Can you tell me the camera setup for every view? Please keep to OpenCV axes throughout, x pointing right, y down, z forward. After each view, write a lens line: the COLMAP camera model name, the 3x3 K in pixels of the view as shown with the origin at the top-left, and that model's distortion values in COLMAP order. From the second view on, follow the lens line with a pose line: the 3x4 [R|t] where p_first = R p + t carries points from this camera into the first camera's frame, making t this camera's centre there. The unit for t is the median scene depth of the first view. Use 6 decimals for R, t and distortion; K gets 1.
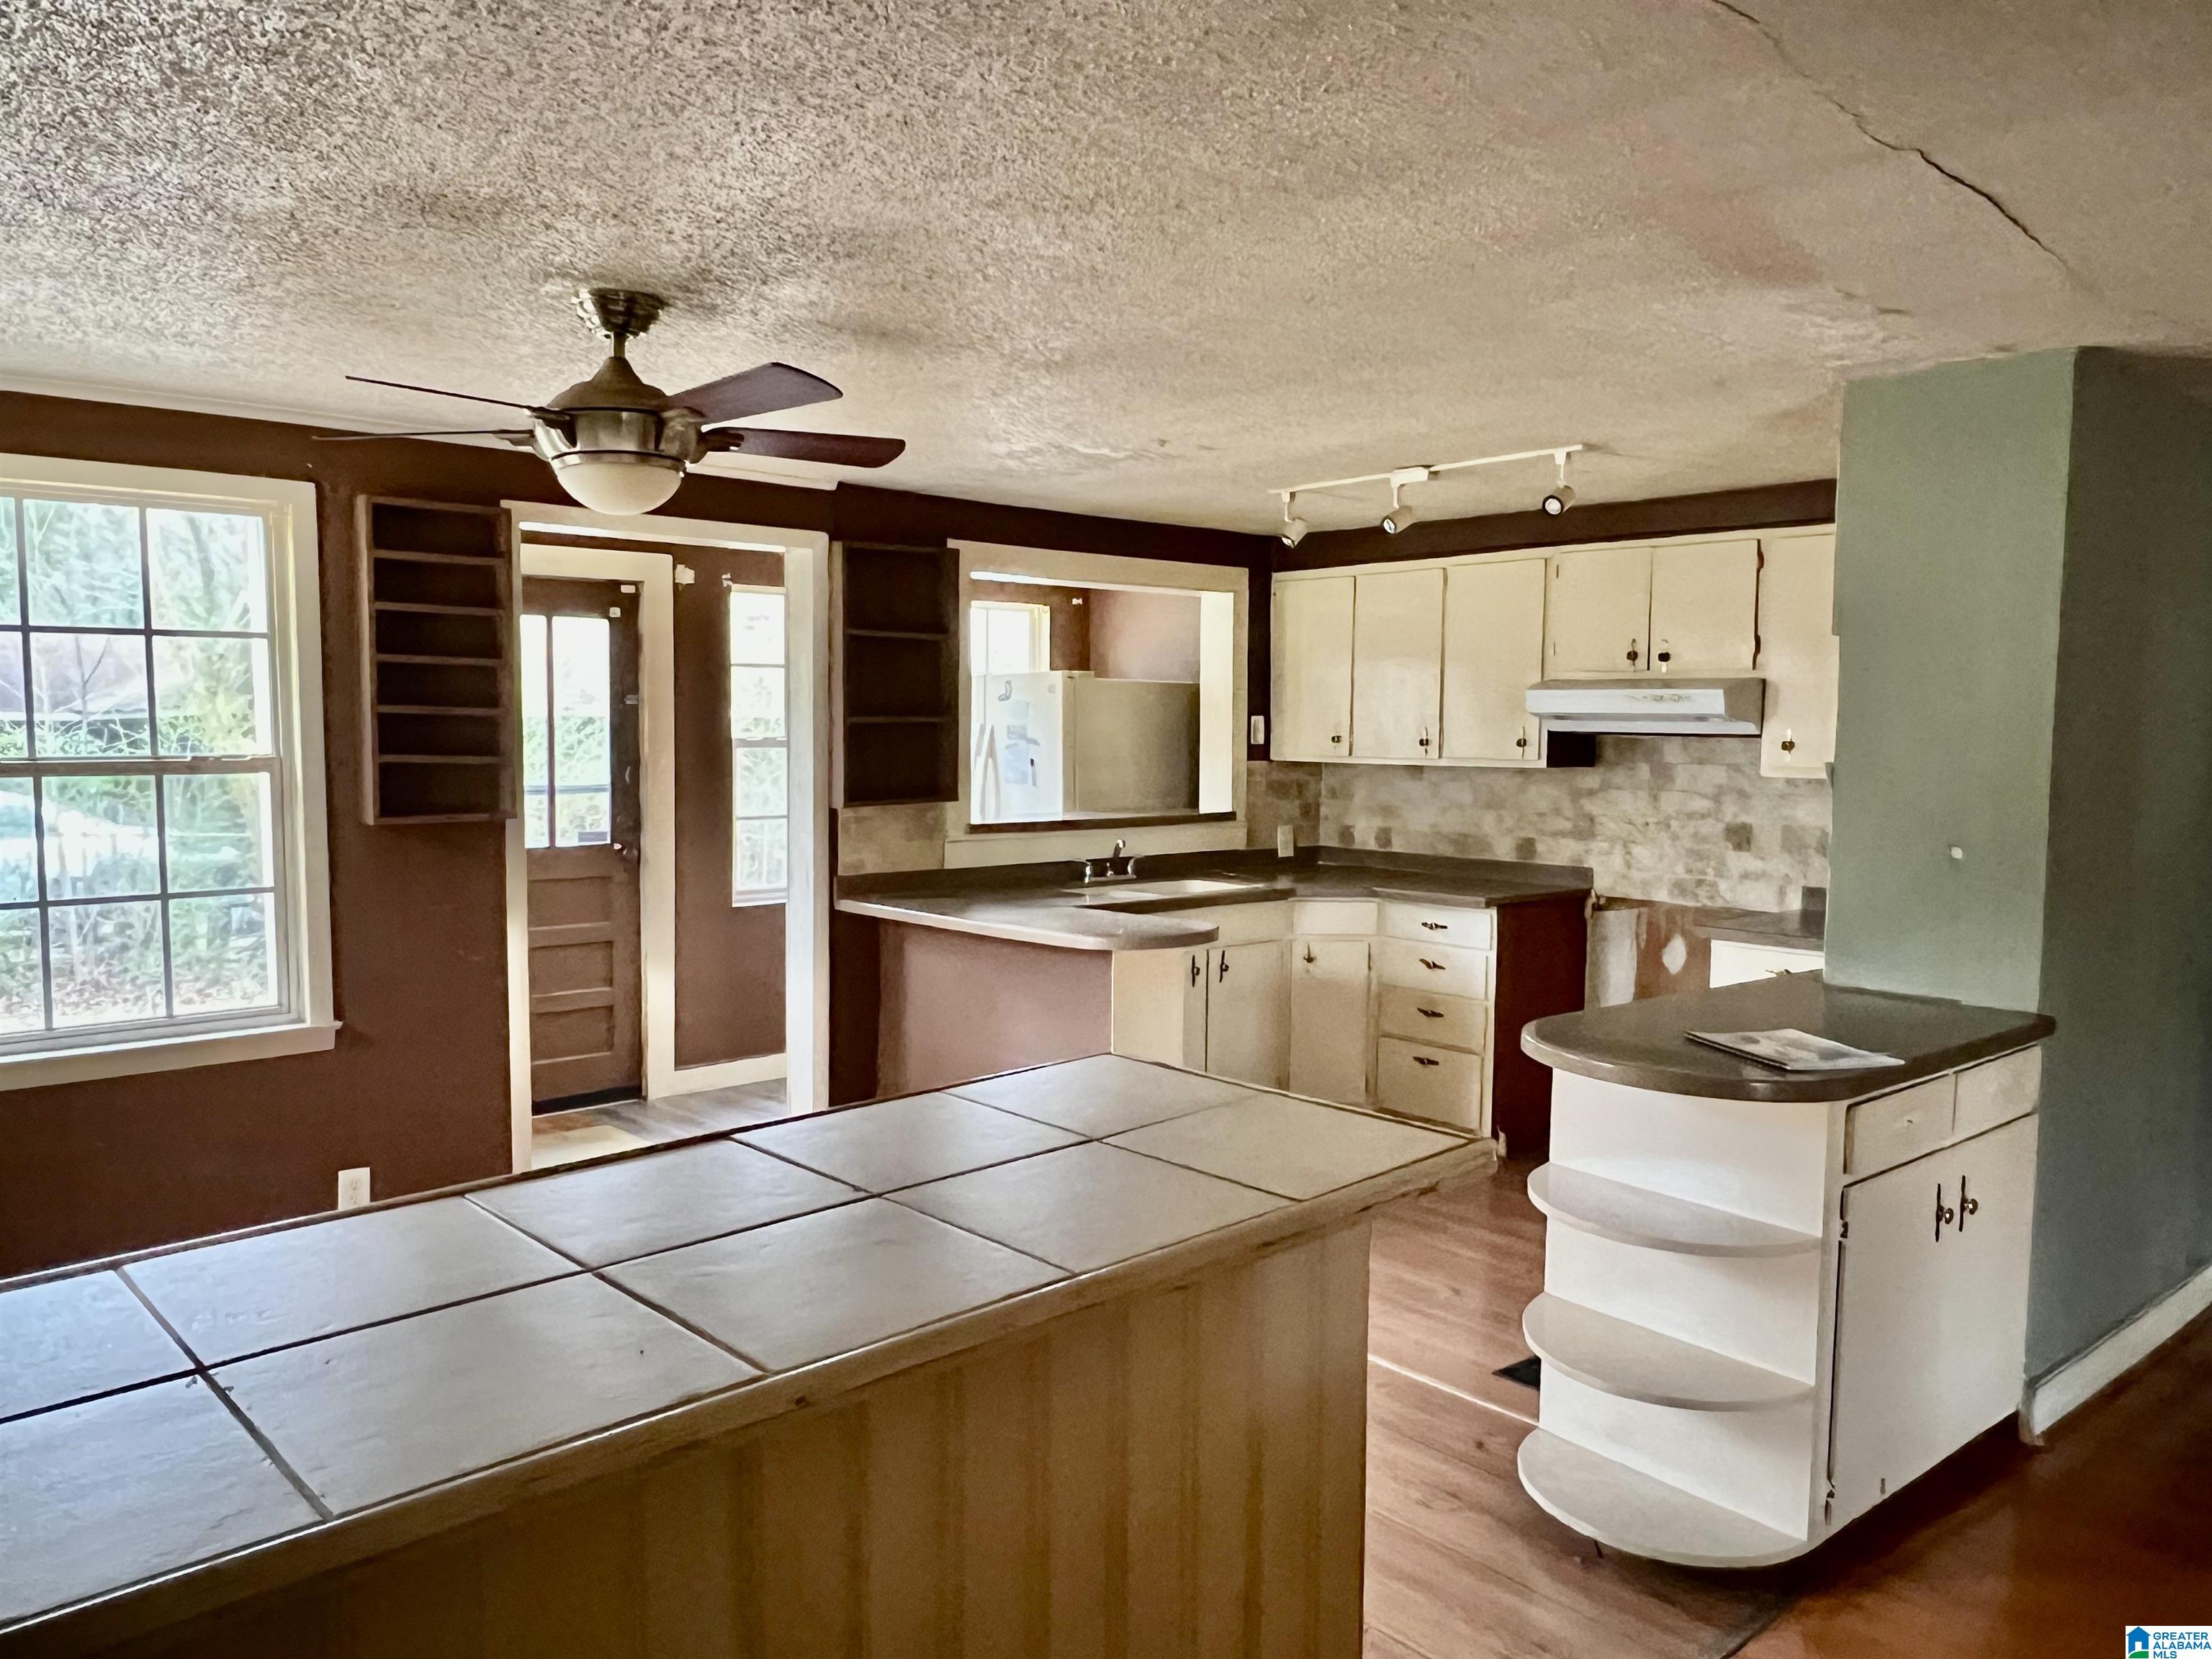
lens RADIAL K [[1478.6, 0, 1106.0], [0, 1478.6, 829.5], [0, 0, 1]] dist [0.003245, 0.000452]
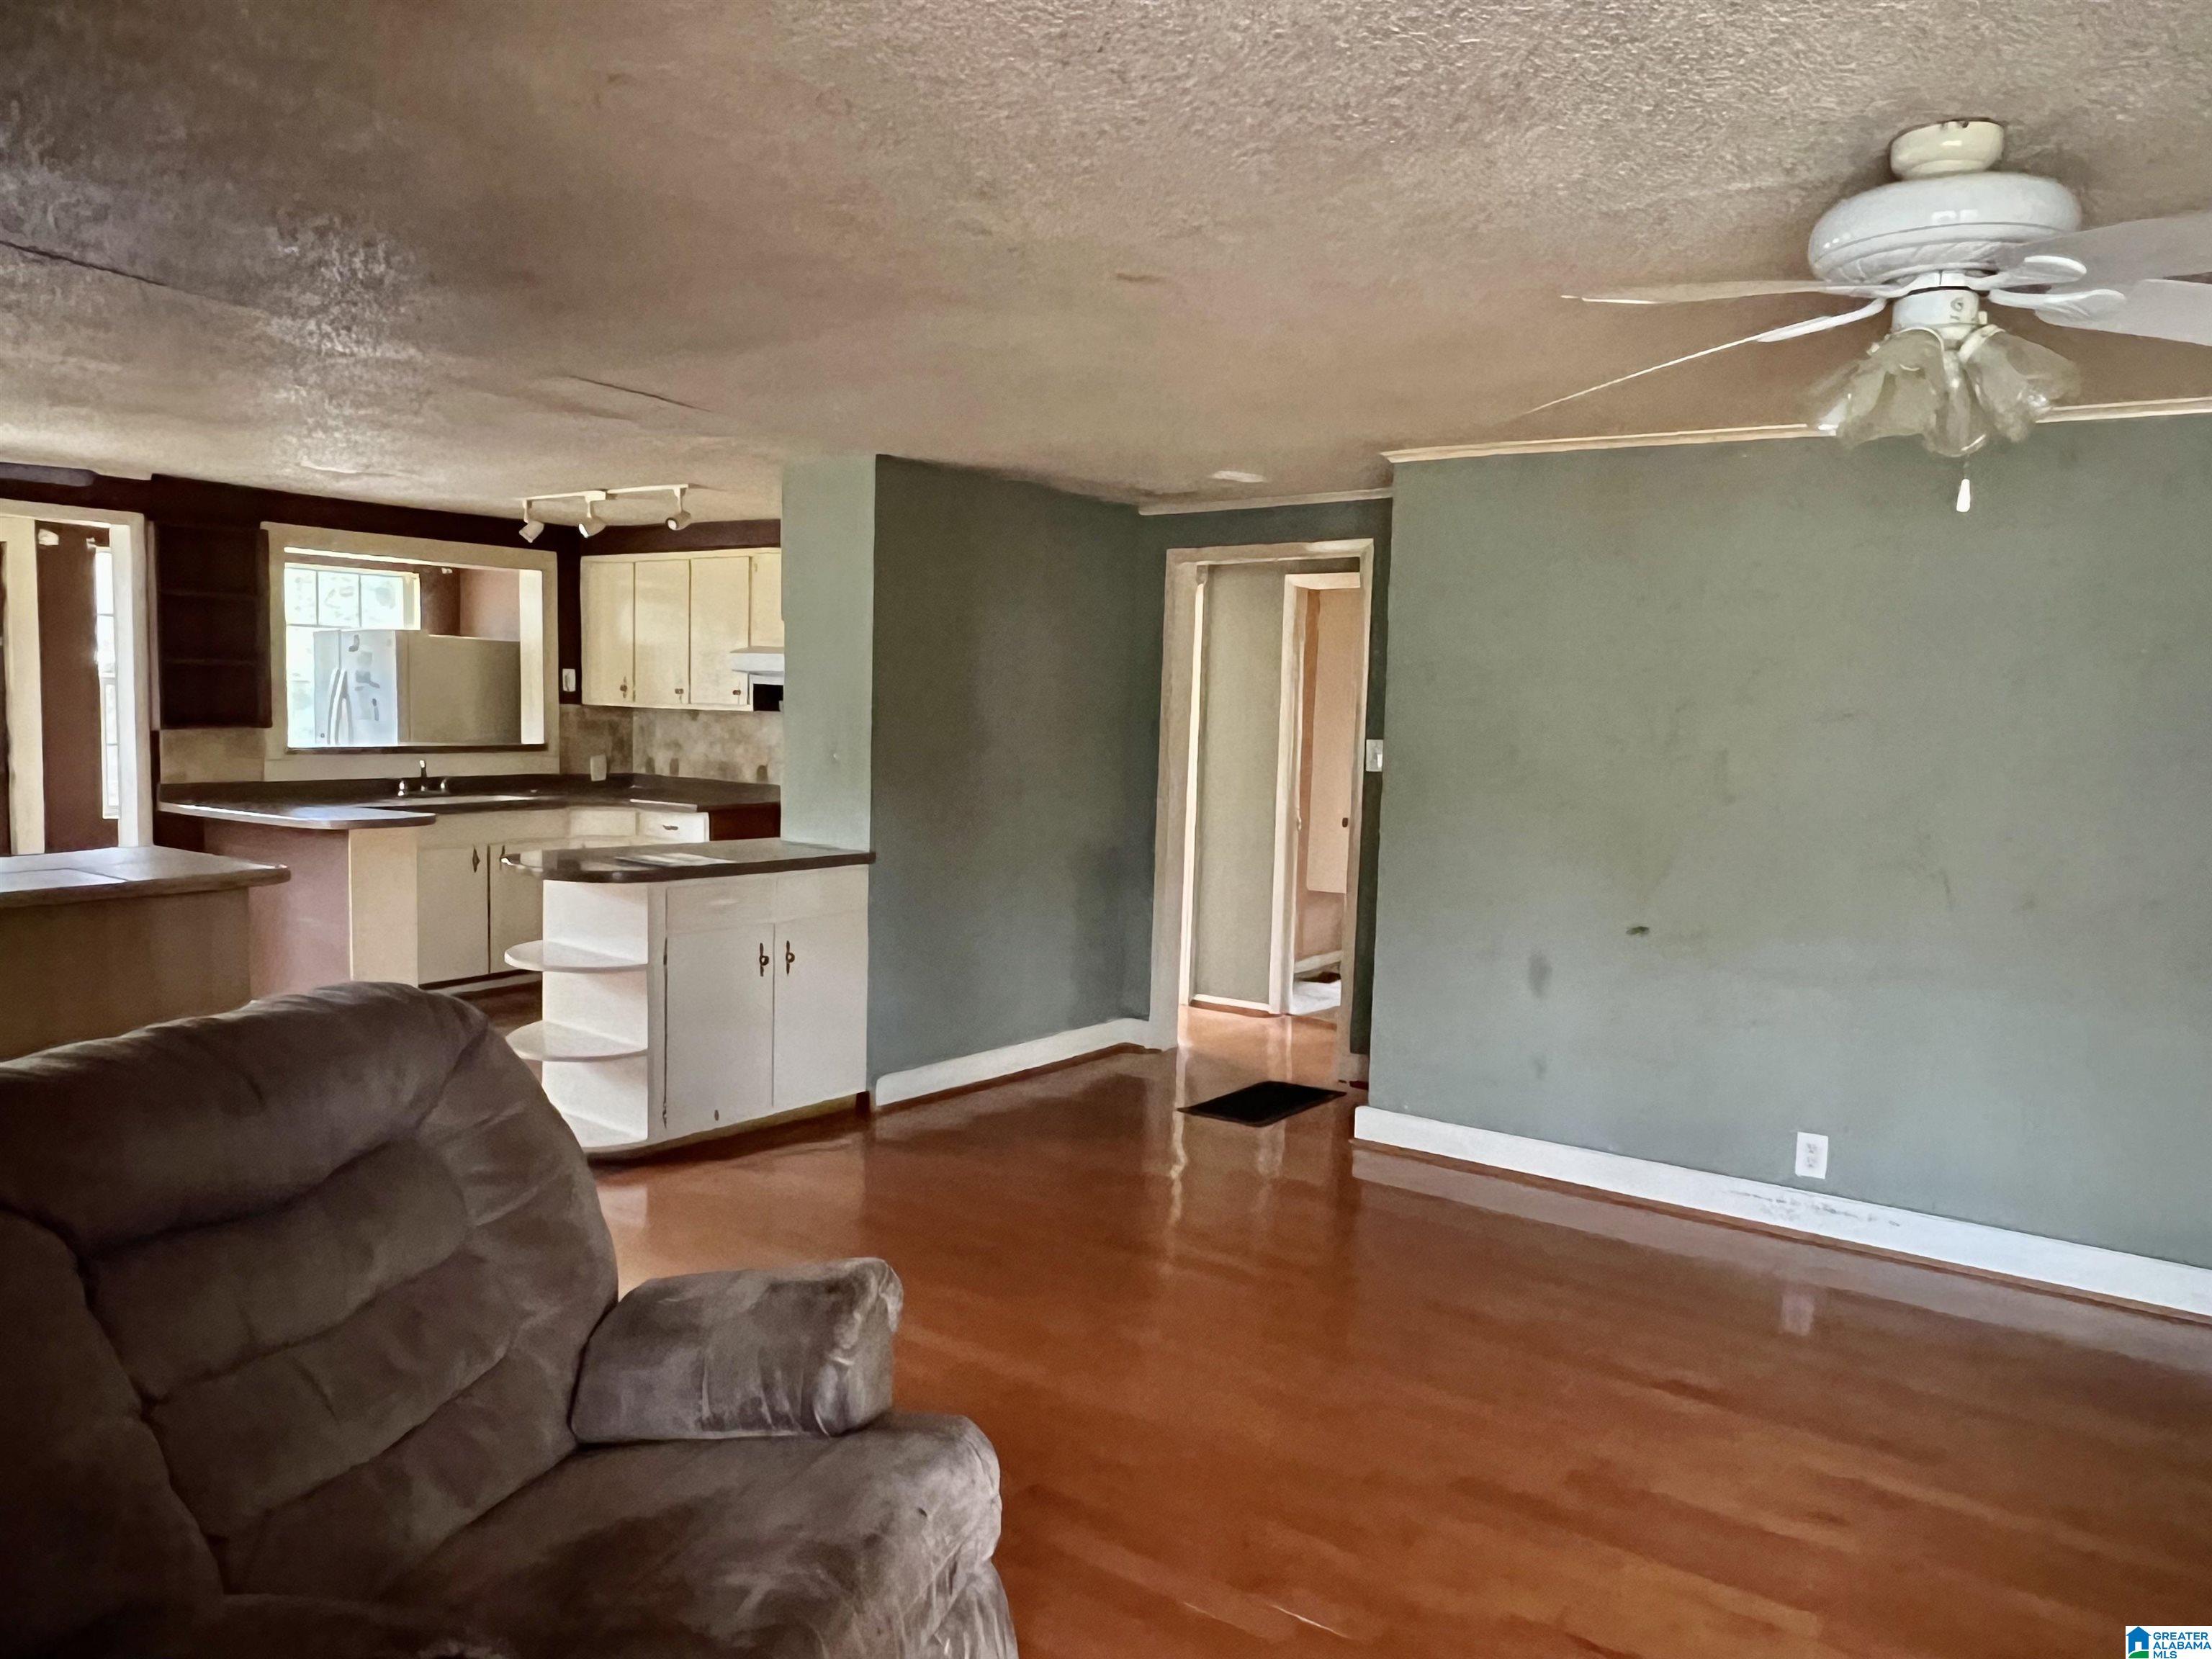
lens RADIAL K [[1486.2, 0, 1106.0], [0, 1486.2, 829.5], [0, 0, 1]] dist [-0.000831, -0.002085]
pose [[0.972336, 0.000326, 0.233587, 0.261454], [-0.005133, 0.999787, 0.019974, 0.034252], [-0.233531, -0.020621, 0.972131, -0.364023]]
